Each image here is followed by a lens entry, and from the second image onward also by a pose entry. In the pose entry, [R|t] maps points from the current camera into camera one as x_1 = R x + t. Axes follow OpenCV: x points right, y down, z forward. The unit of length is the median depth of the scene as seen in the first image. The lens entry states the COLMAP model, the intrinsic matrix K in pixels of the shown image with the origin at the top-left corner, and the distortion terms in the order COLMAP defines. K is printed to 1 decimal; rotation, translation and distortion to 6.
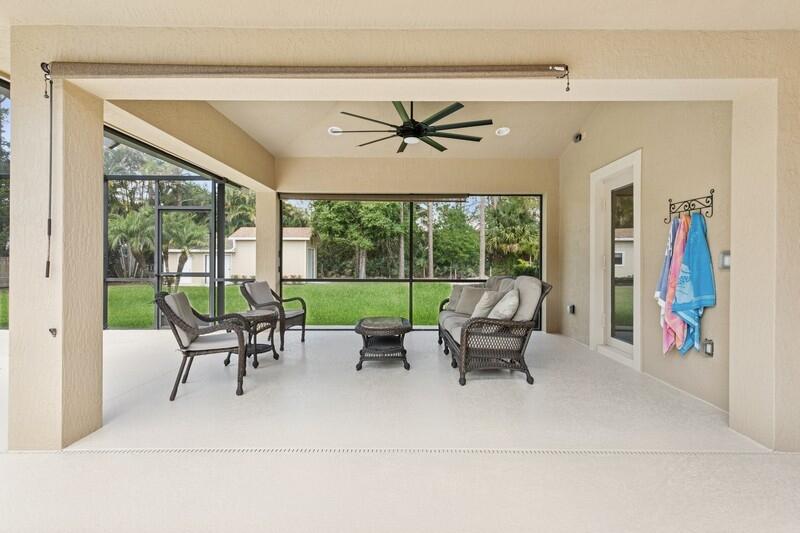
lens RADIAL K [[378.0, 0, 399.3], [0, 378.0, 265.0], [0, 0, 1]] dist [-0.002207, 0.001327]
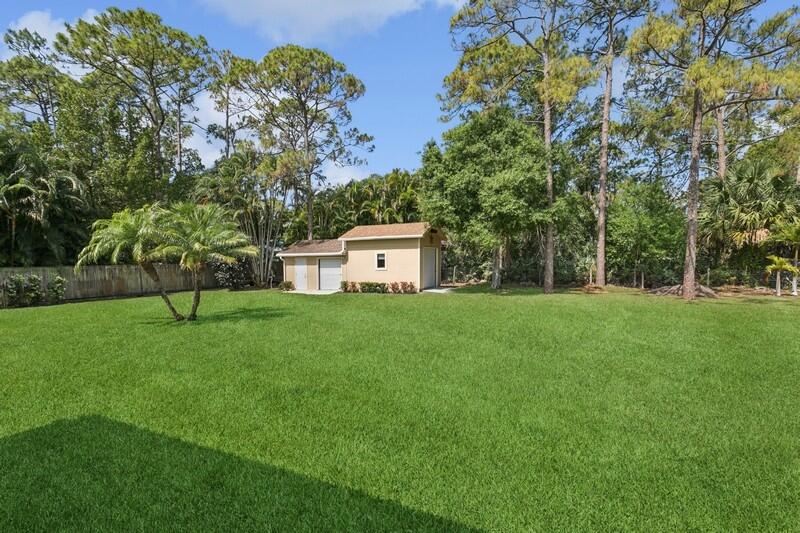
lens RADIAL K [[378.0, 0, 399.0], [0, 378.0, 299.5], [0, 0, 1]] dist [-0.002207, 0.001327]
pose [[0.902386, 0.027596, -0.430044, 0.061493], [0.013758, 0.995594, 0.092757, -0.011530], [0.430709, -0.089619, 0.898030, 0.254336]]
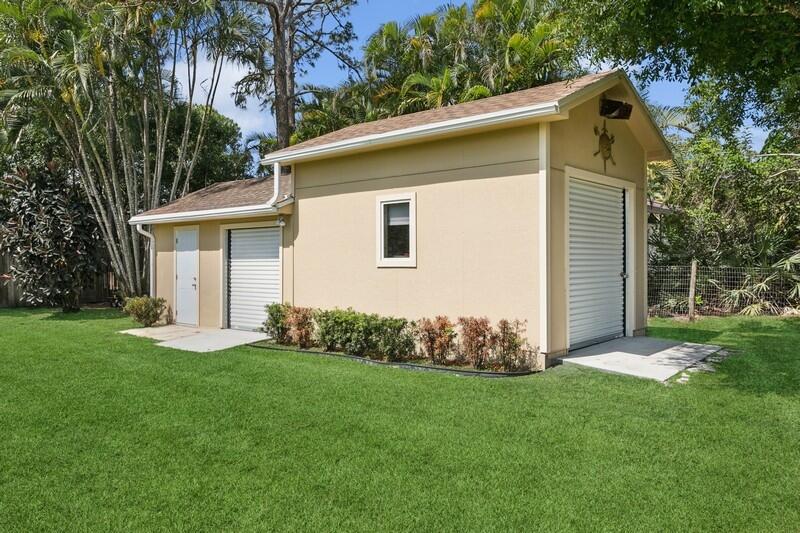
lens RADIAL K [[616.1, 0, 390.8], [0, 616.1, 244.9], [0, 0, 1]] dist [0.012009, 0.001555]
pose [[0.755463, -0.021894, -0.654826, -0.116098], [0.001365, 0.999492, -0.031844, -0.000122], [0.655190, 0.023163, 0.755109, 0.745869]]
